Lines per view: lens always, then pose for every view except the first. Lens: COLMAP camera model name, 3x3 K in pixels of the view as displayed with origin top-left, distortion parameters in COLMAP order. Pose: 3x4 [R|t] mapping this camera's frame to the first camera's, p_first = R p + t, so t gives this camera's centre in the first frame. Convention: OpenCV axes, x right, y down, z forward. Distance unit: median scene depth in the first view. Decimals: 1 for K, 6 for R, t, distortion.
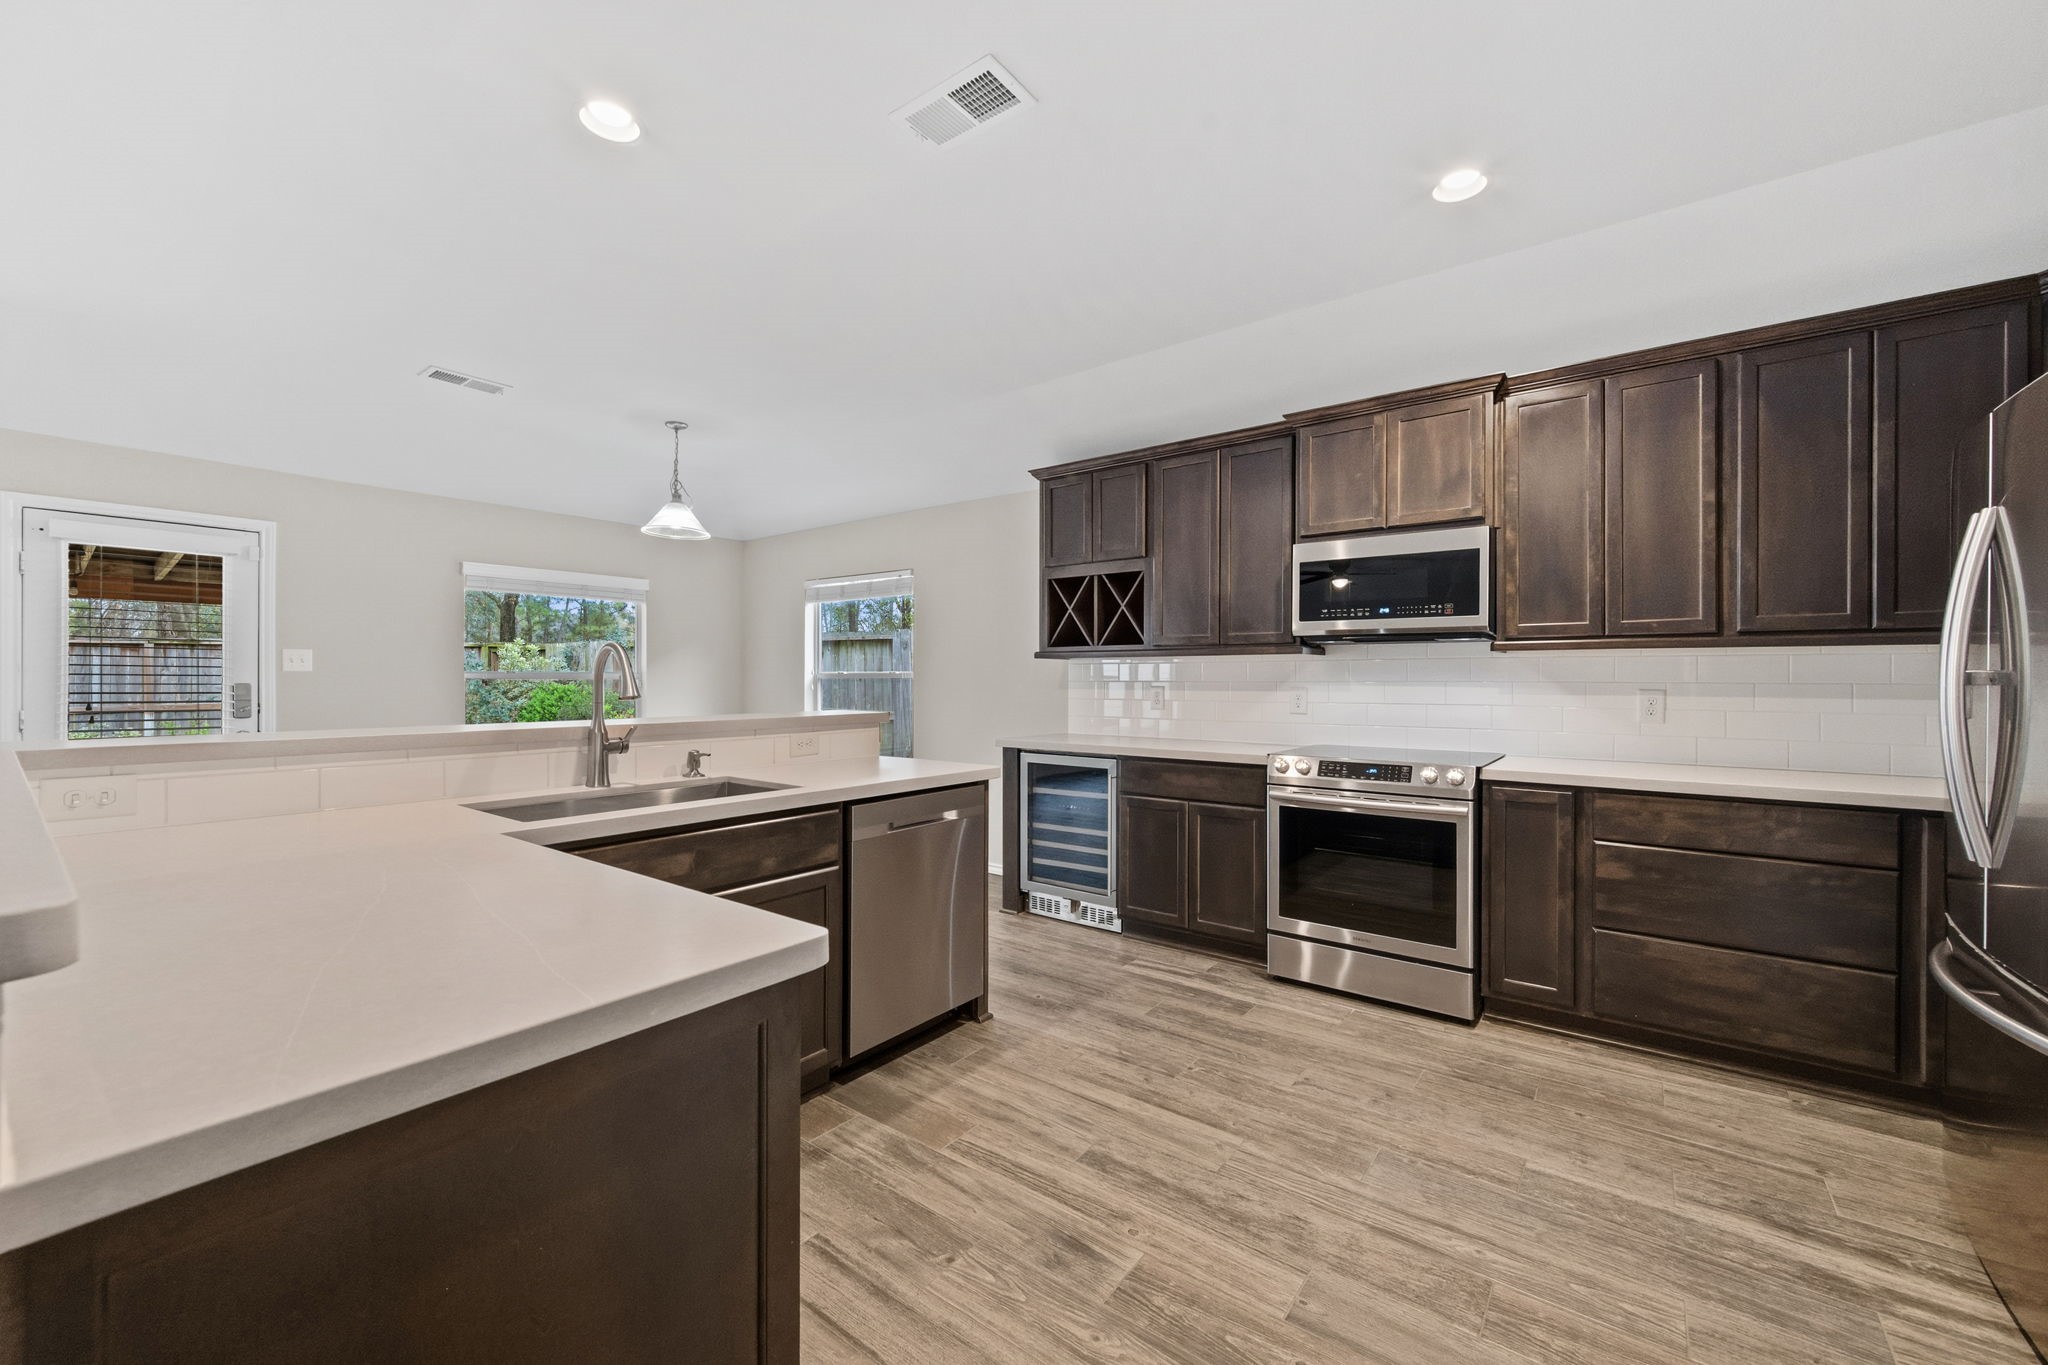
lens RADIAL K [[829.2, 0, 1000.9], [0, 829.2, 679.2], [0, 0, 1]] dist [0.000086, 0.000128]
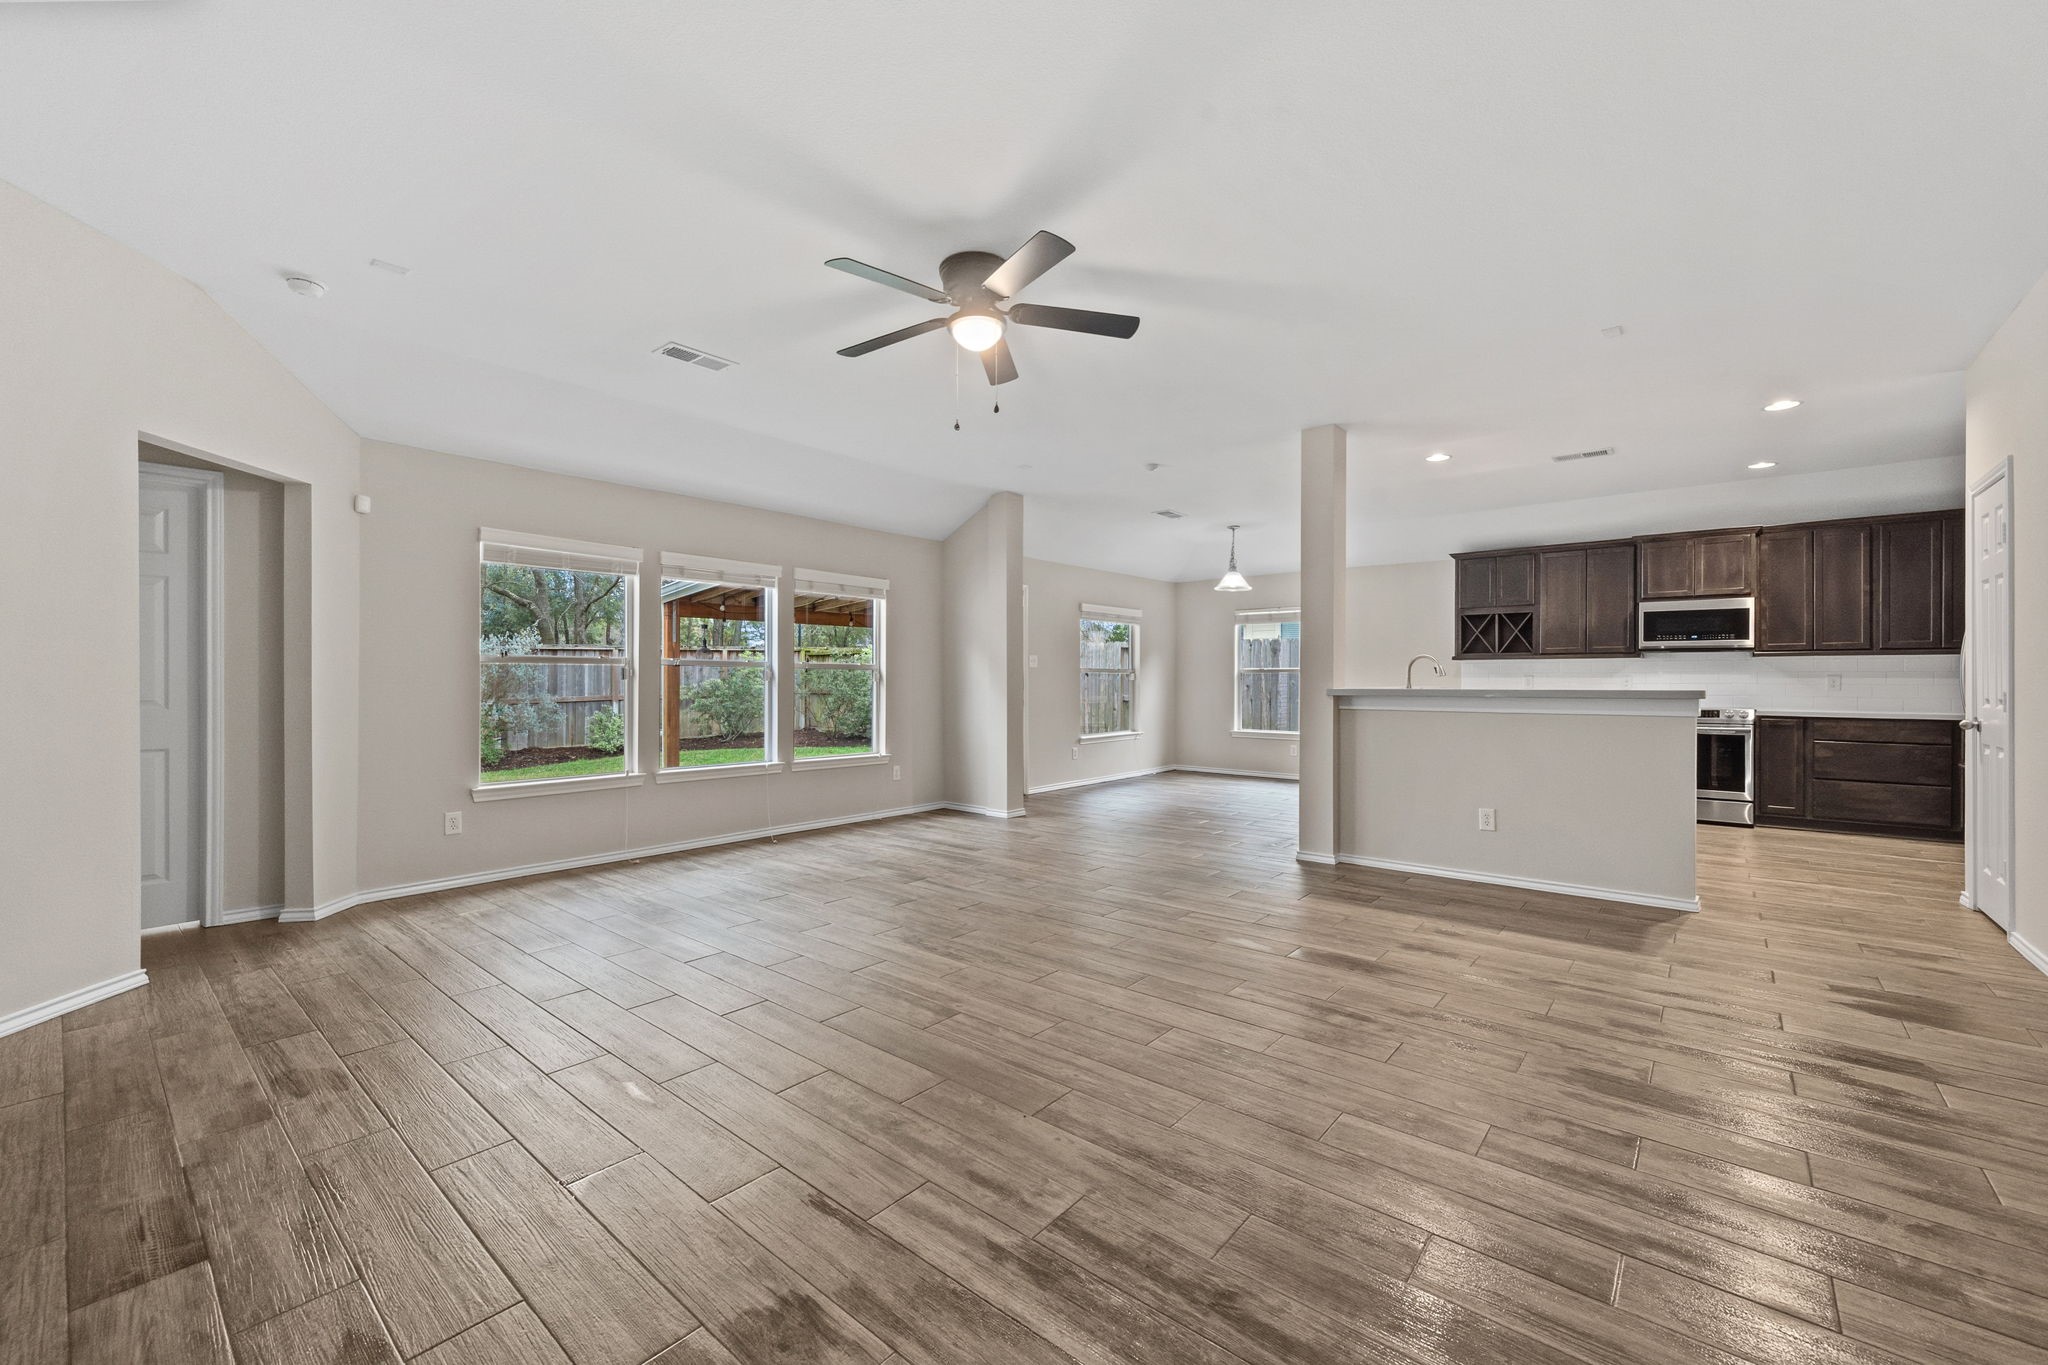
lens RADIAL K [[819.7, 0, 1024.0], [0, 819.7, 682.5], [0, 0, 1]] dist [0.001393, 0.000206]
pose [[0.999679, -0.000517, -0.025335, -1.169259], [0.000609, 0.999993, 0.003623, 0.023197], [0.025333, -0.003638, 0.999672, -1.093927]]
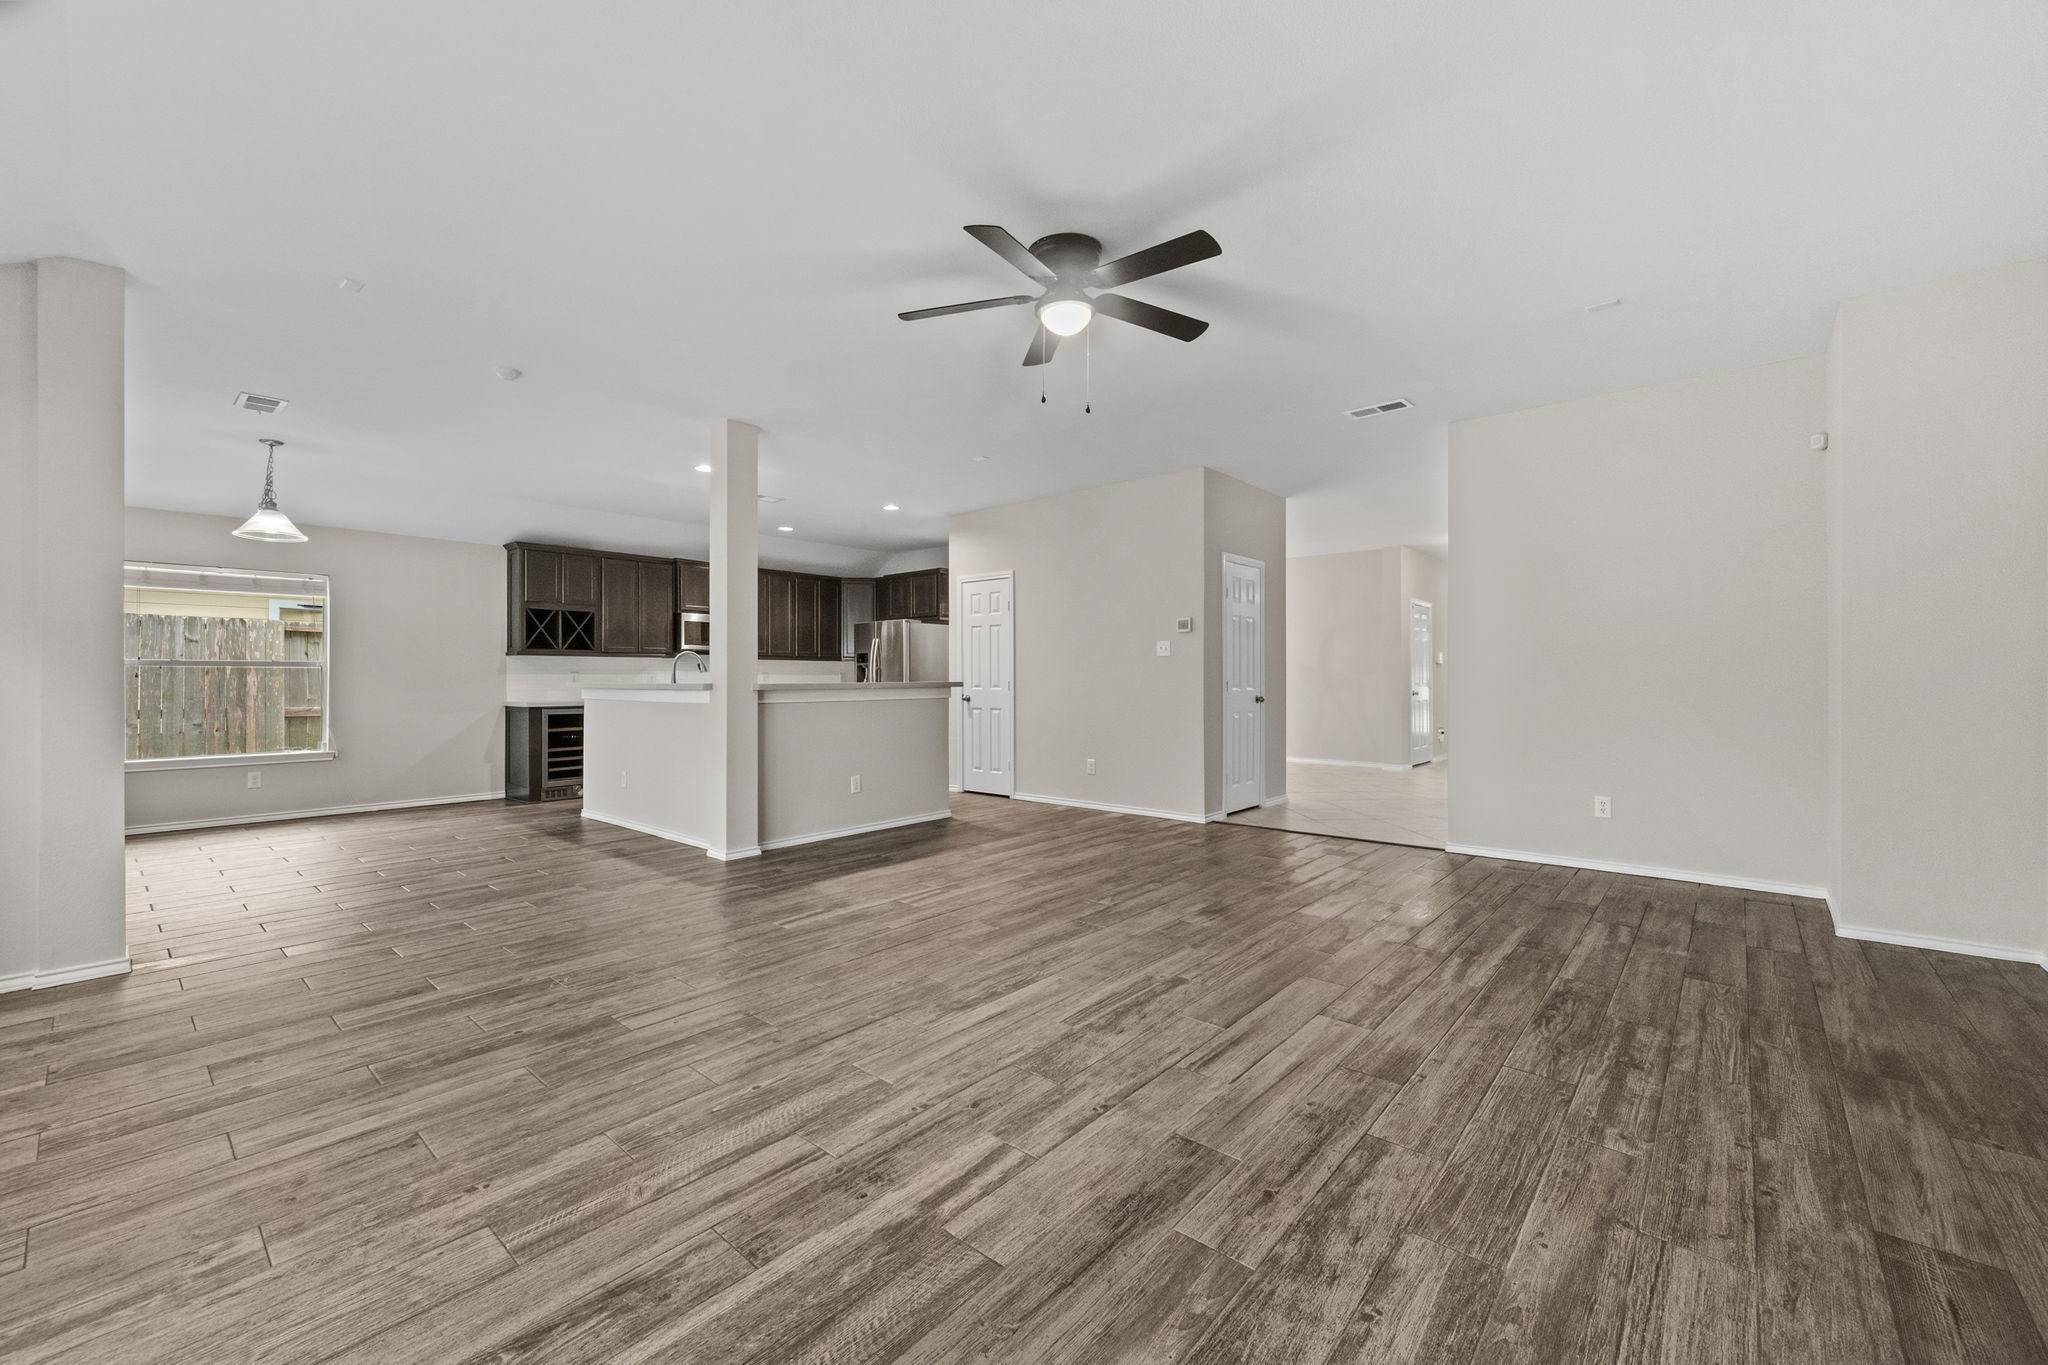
lens RADIAL K [[810.9, 0, 1036.1], [0, 810.9, 675.5], [0, 0, 1]] dist [-0.007225, -0.000023]
pose [[0.035774, 0.002664, 0.999356, -2.165827], [0.002302, 0.999994, -0.002748, 0.030640], [-0.999357, 0.002399, 0.035767, -0.134327]]
